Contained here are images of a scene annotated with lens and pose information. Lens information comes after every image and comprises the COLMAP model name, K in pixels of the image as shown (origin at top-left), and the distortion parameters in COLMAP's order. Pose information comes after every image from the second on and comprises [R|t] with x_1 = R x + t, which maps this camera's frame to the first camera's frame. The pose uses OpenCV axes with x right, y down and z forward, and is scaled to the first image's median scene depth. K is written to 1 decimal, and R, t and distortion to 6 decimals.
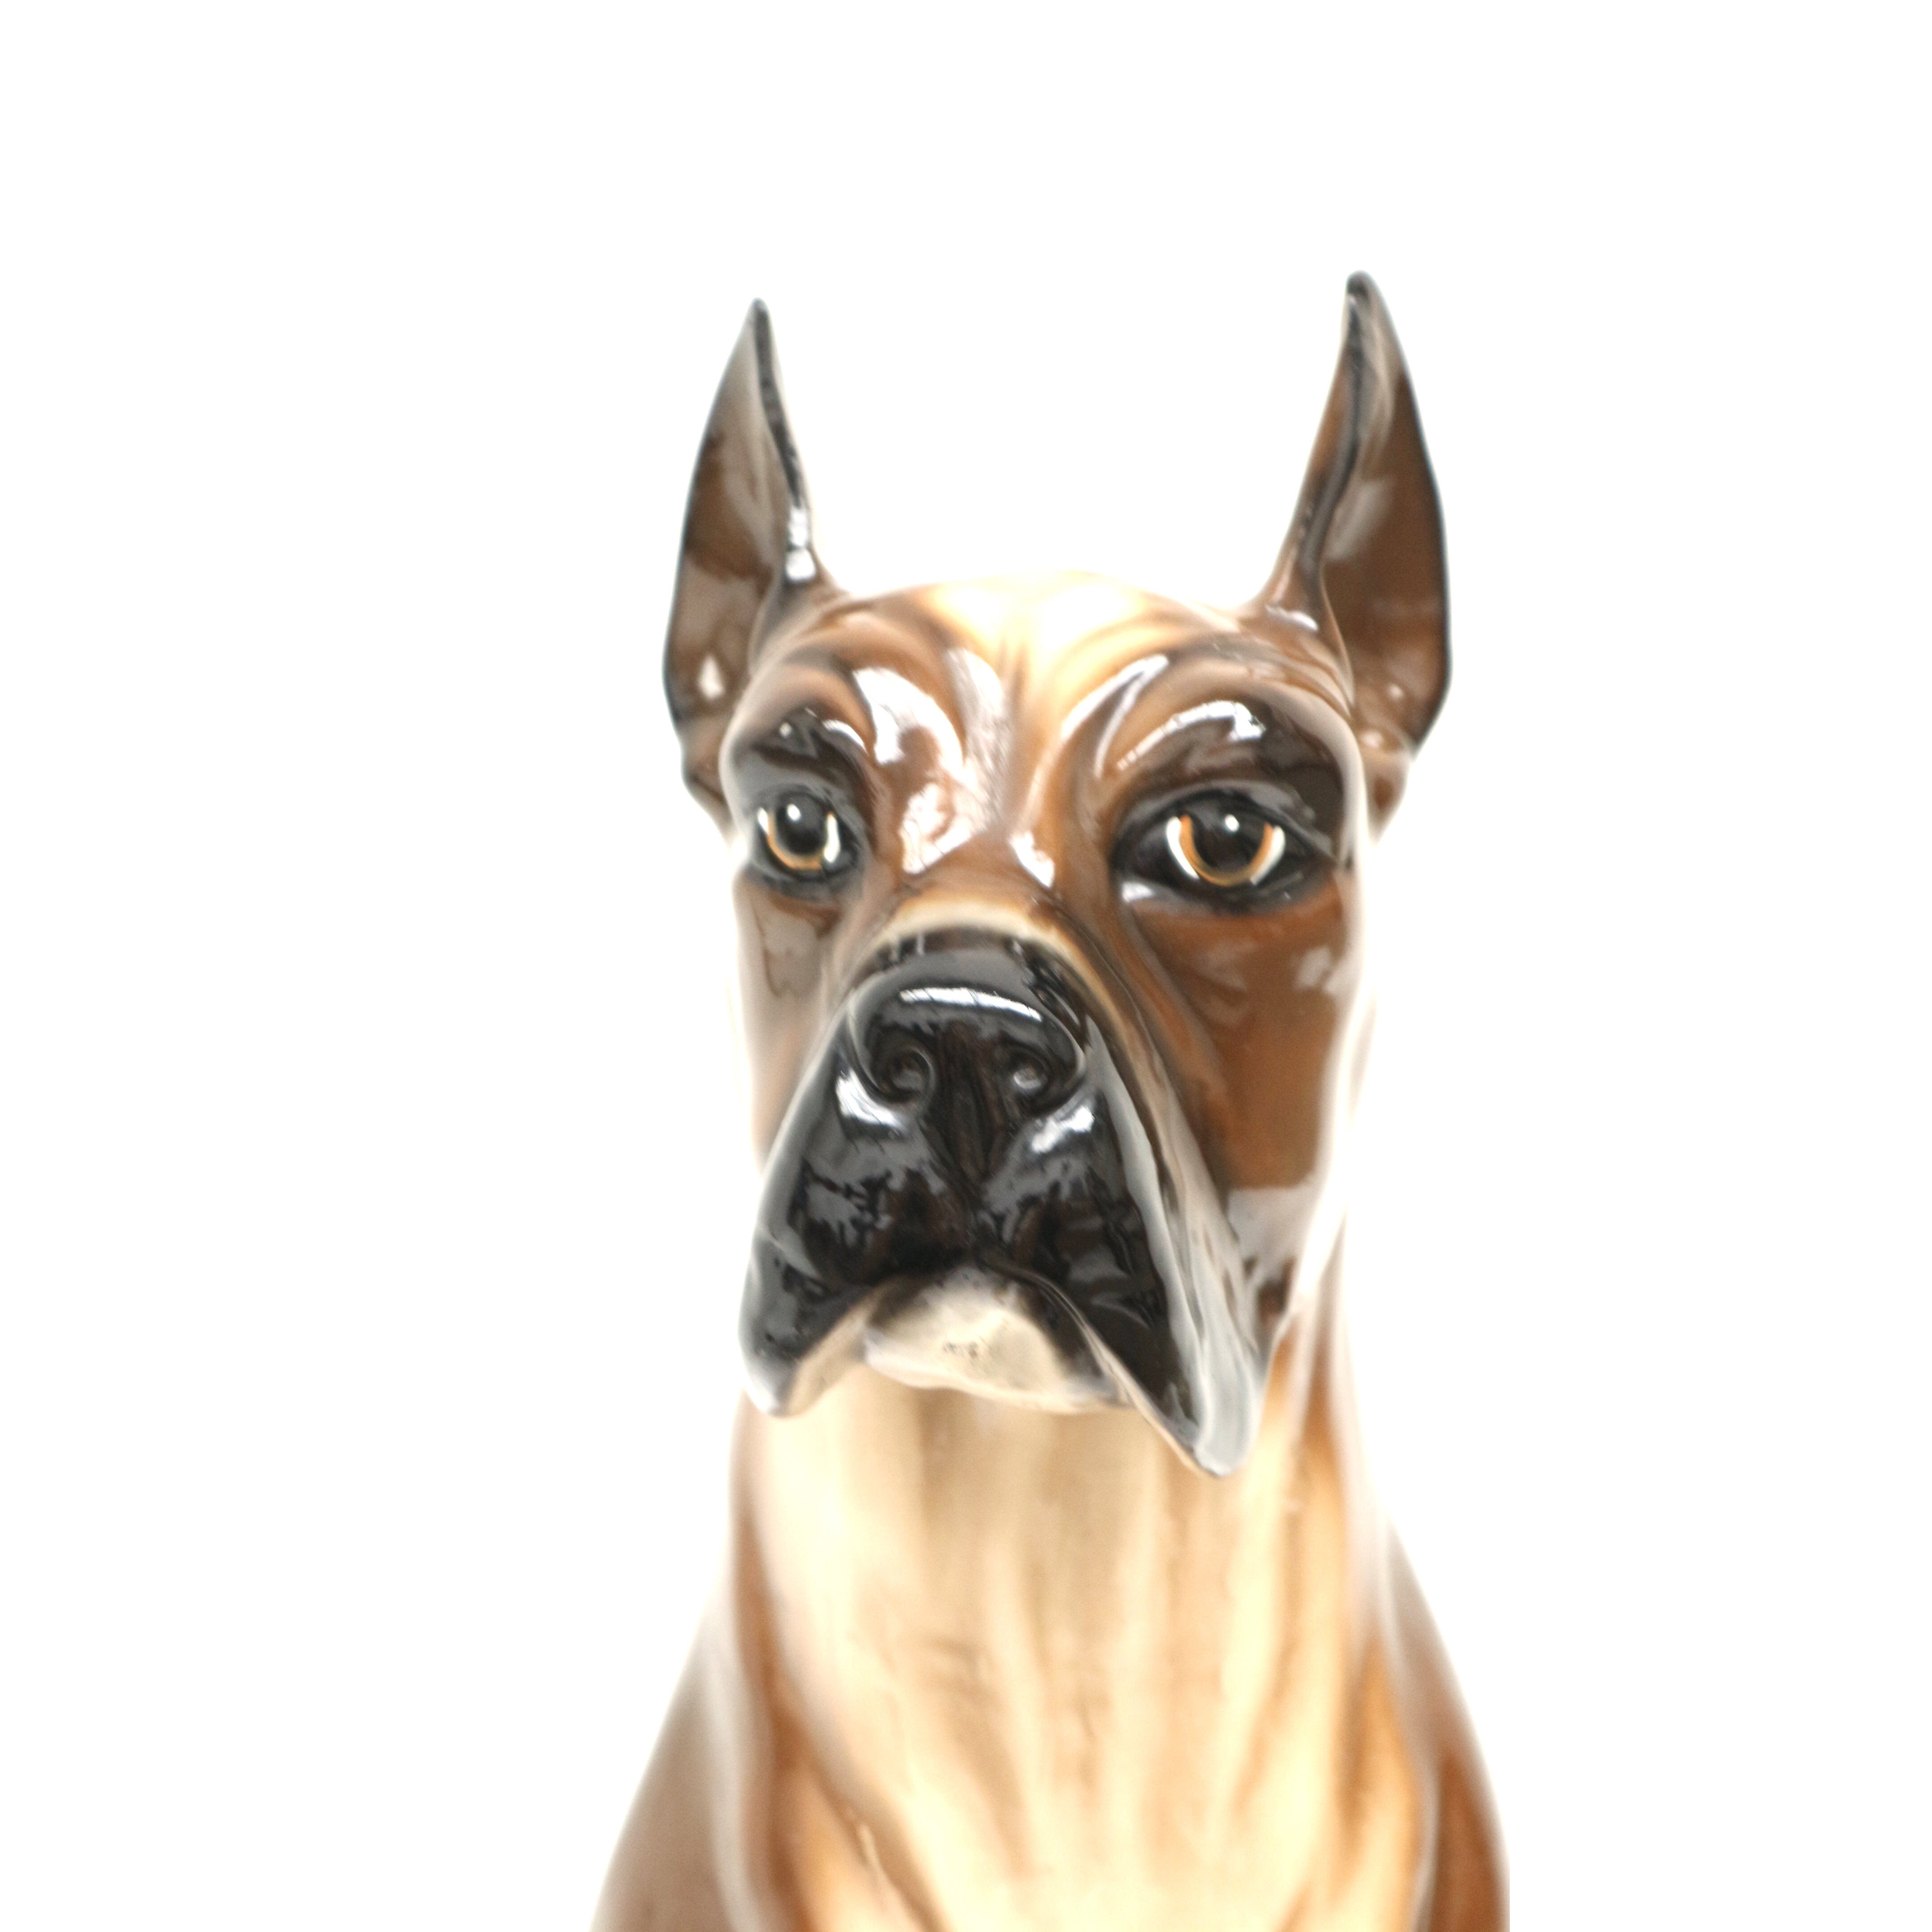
lens RADIAL K [[3800.0, 0, 966.0], [0, 3800.0, 966.0], [0, 0, 1]] dist [-0.027717, -0.102173]
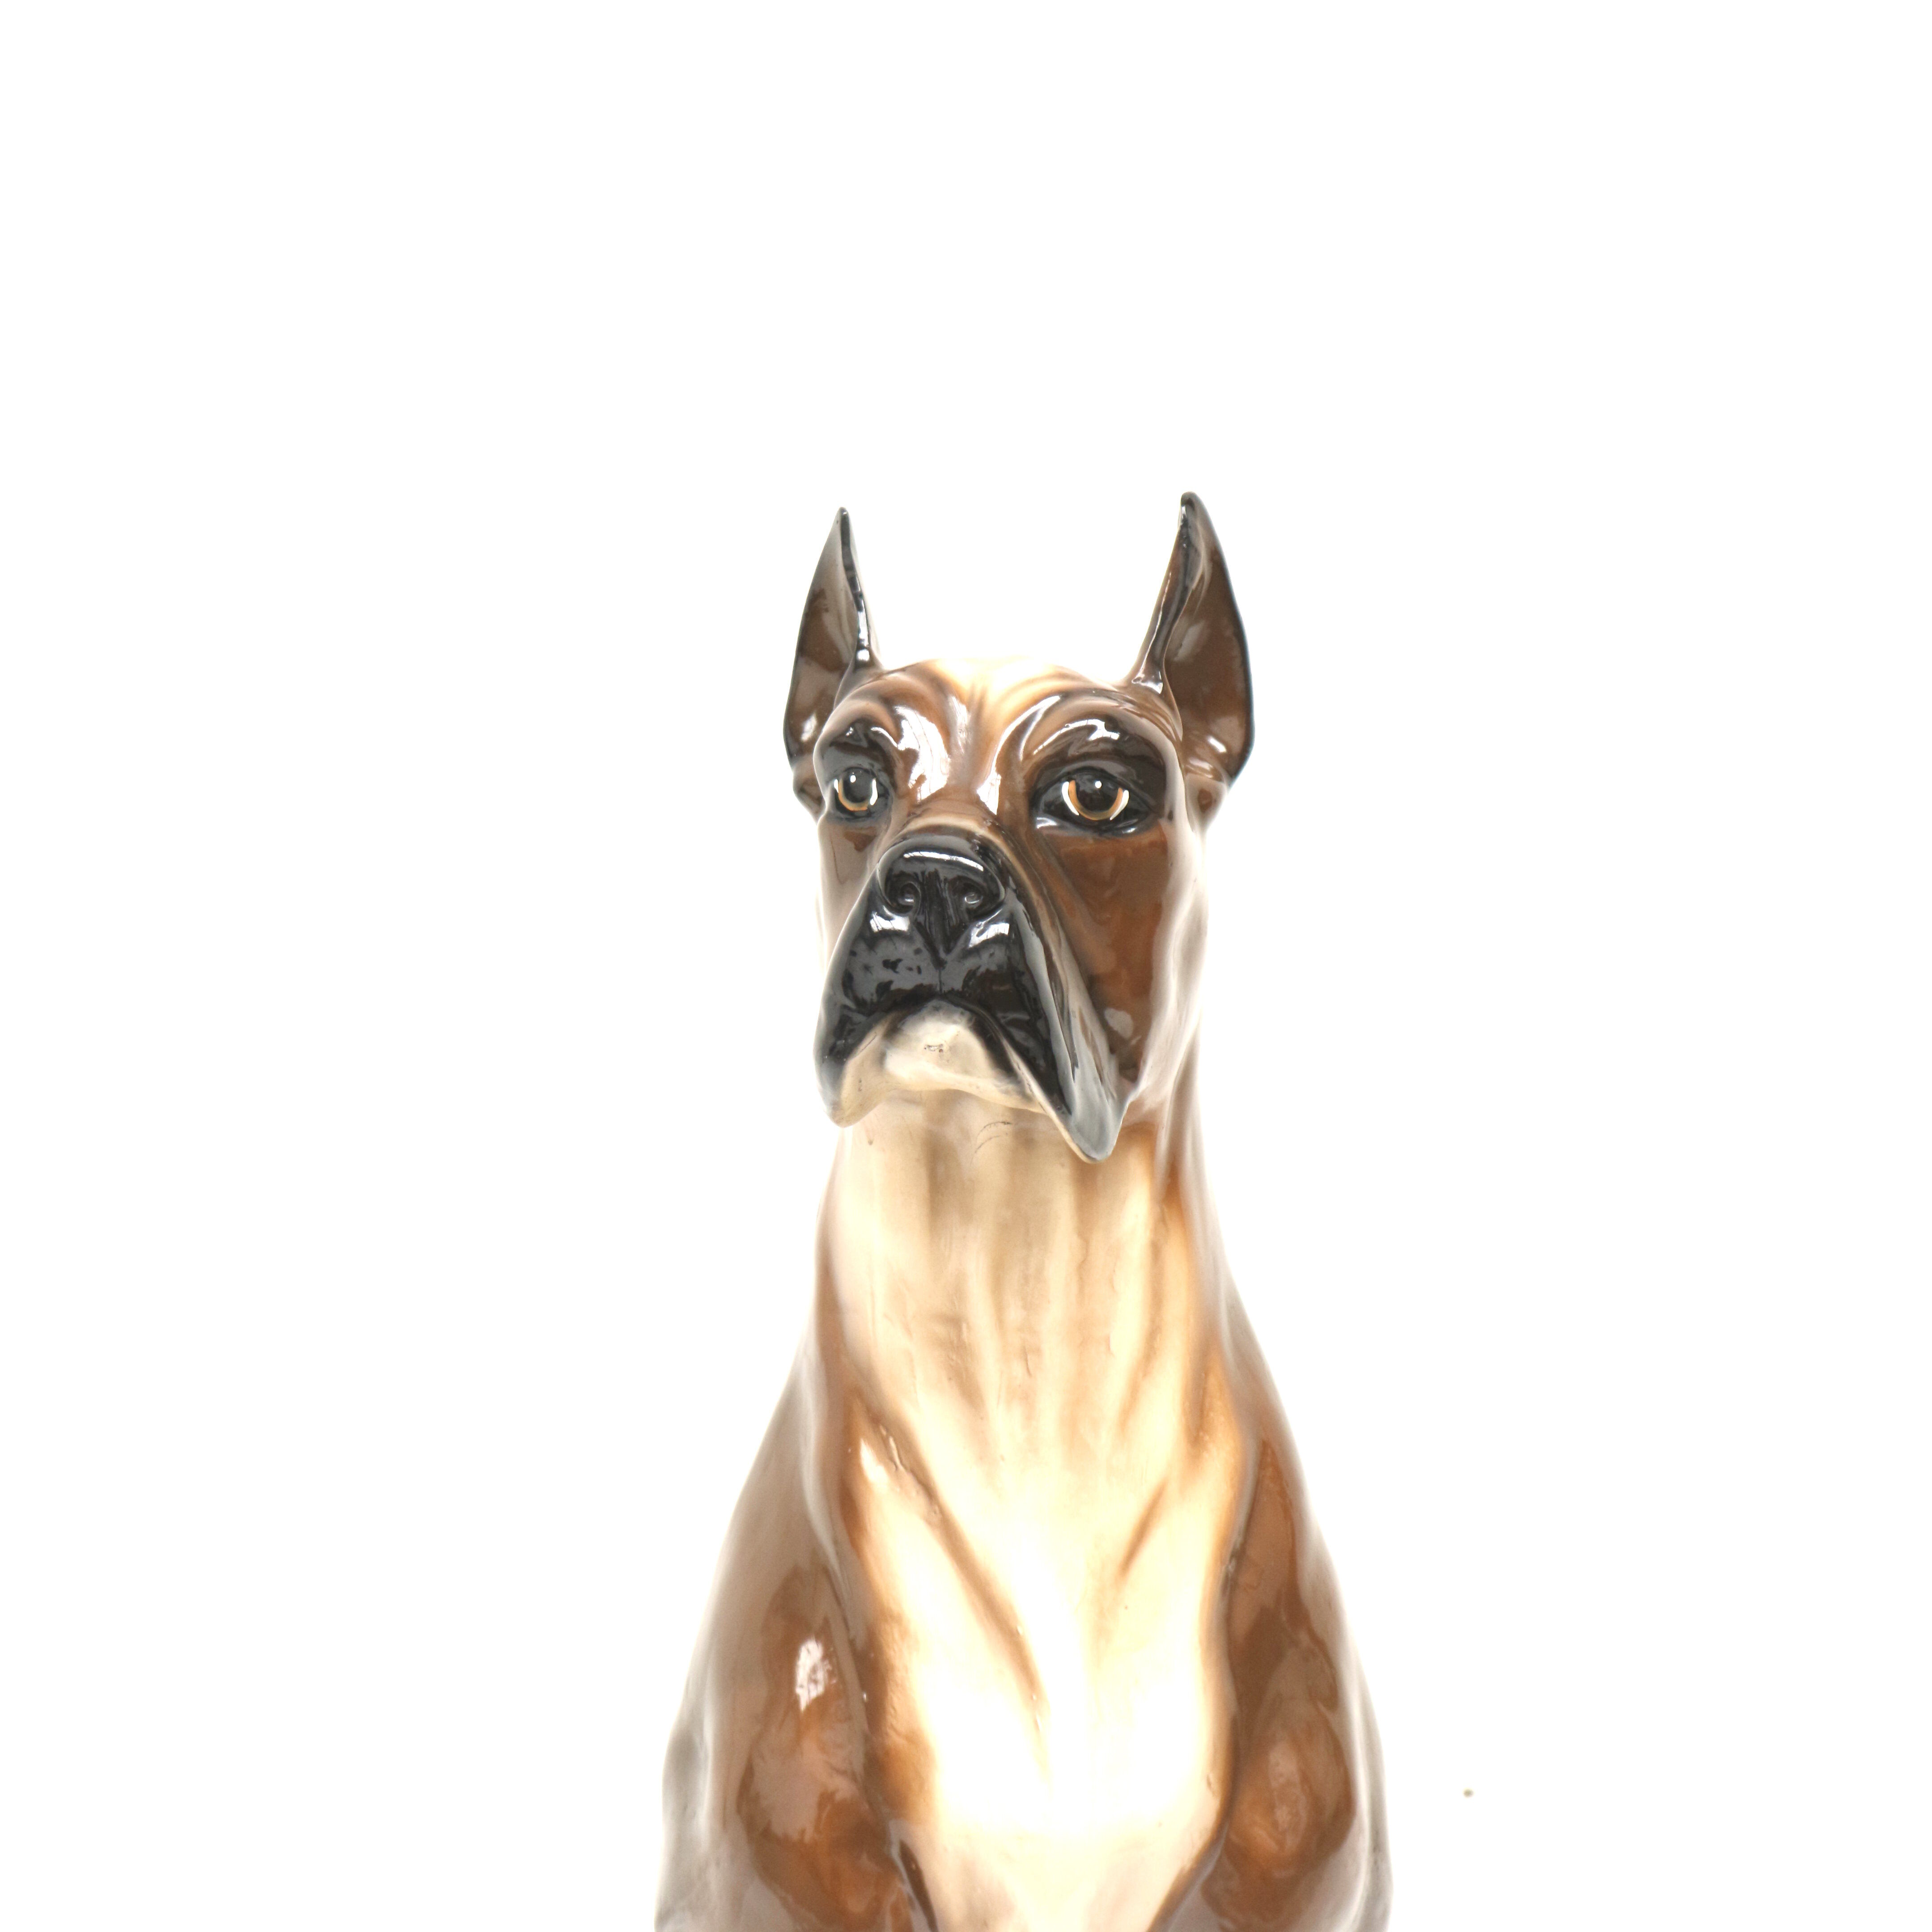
lens RADIAL K [[3800.0, 0, 966.0], [0, 3800.0, 966.0], [0, 0, 1]] dist [-0.027717, -0.102173]
pose [[0.999090, 0.011609, -0.041038, 0.080017], [-0.016293, 0.993150, -0.115705, 0.246818], [0.039414, 0.116268, 0.992436, -0.737402]]
